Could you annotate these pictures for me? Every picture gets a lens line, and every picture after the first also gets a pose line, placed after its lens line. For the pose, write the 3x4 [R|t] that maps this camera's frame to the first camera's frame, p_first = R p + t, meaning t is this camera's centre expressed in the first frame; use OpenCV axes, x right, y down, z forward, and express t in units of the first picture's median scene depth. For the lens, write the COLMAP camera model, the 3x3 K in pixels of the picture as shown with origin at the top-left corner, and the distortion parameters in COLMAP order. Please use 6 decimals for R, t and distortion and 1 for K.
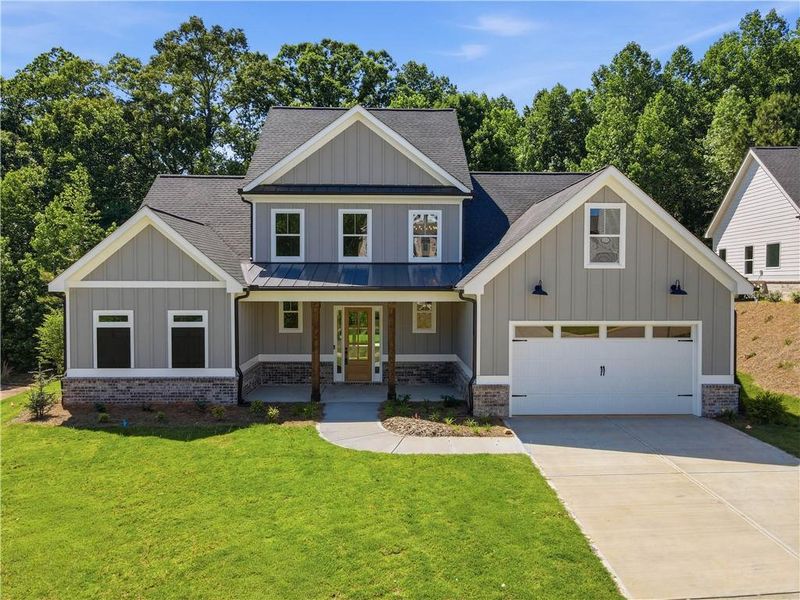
lens RADIAL K [[577.9, 0, 400.0], [0, 577.9, 300.0], [0, 0, 1]] dist [0.000884, 0.000121]
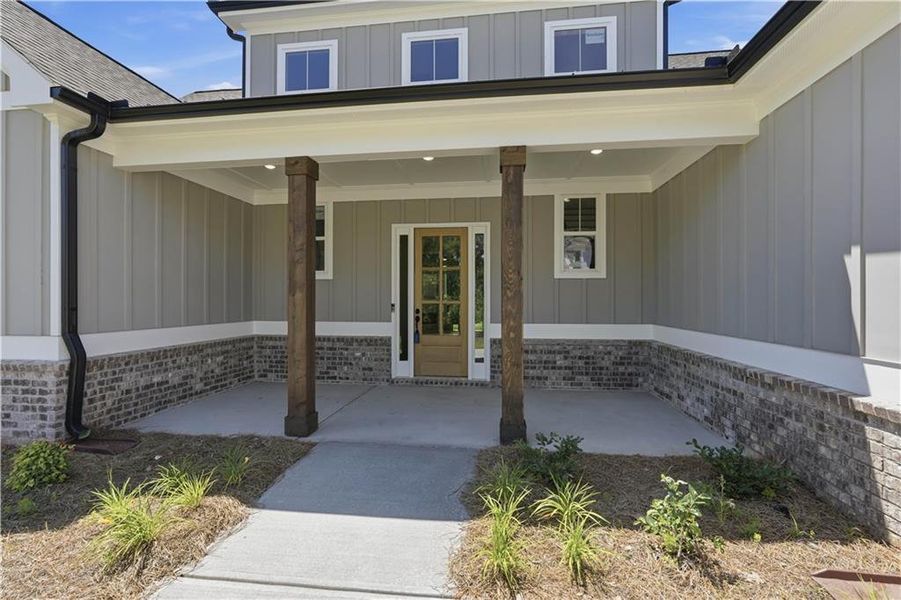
lens RADIAL K [[400.3, 0, 449.4], [0, 400.3, 297.7], [0, 0, 1]] dist [-0.009543, 0.000426]
pose [[0.988258, -0.002885, -0.152766, -0.013045], [-0.003327, 0.999178, -0.040393, 0.087195], [0.152757, 0.040426, 0.987437, 0.672835]]
